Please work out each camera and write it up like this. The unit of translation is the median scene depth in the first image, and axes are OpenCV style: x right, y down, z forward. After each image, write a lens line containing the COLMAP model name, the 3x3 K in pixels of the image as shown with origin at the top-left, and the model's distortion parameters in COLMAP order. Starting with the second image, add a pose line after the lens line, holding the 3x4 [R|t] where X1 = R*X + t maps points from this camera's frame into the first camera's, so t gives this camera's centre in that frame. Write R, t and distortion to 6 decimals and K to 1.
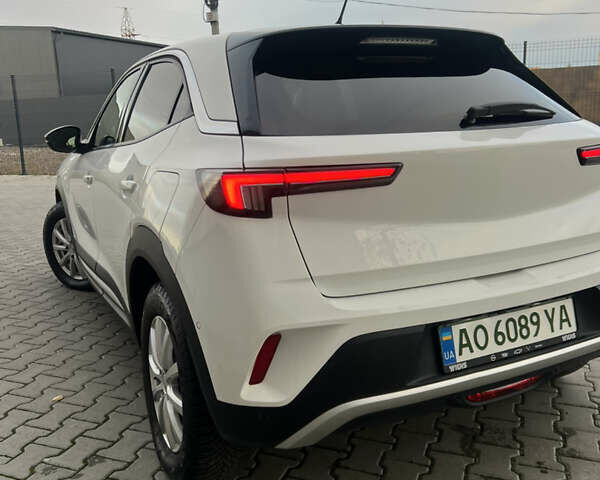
lens RADIAL K [[591.6, 0, 300.0], [0, 591.6, 240.0], [0, 0, 1]] dist [0.121699, -0.295731]
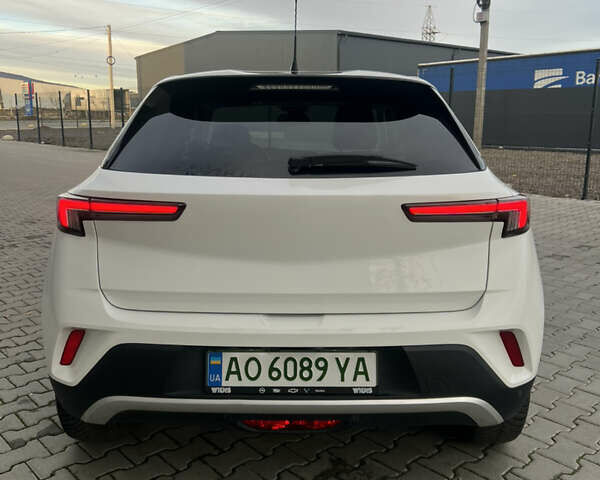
lens RADIAL K [[591.6, 0, 300.0], [0, 591.6, 240.0], [0, 0, 1]] dist [0.121699, -0.295731]
pose [[0.893520, 0.126054, -0.430968, 0.785541], [-0.124502, 0.991705, 0.031936, -0.110696], [0.431419, 0.025121, 0.901802, 0.052286]]
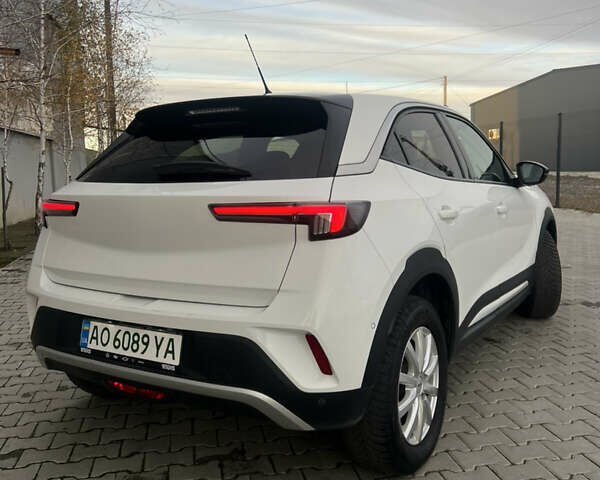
lens RADIAL K [[591.6, 0, 300.0], [0, 591.6, 240.0], [0, 0, 1]] dist [0.121699, -0.295731]
pose [[0.522118, 0.122256, -0.844065, 1.569029], [-0.165460, 0.985390, 0.040376, -0.169486], [0.836669, 0.118578, 0.534719, 0.600378]]
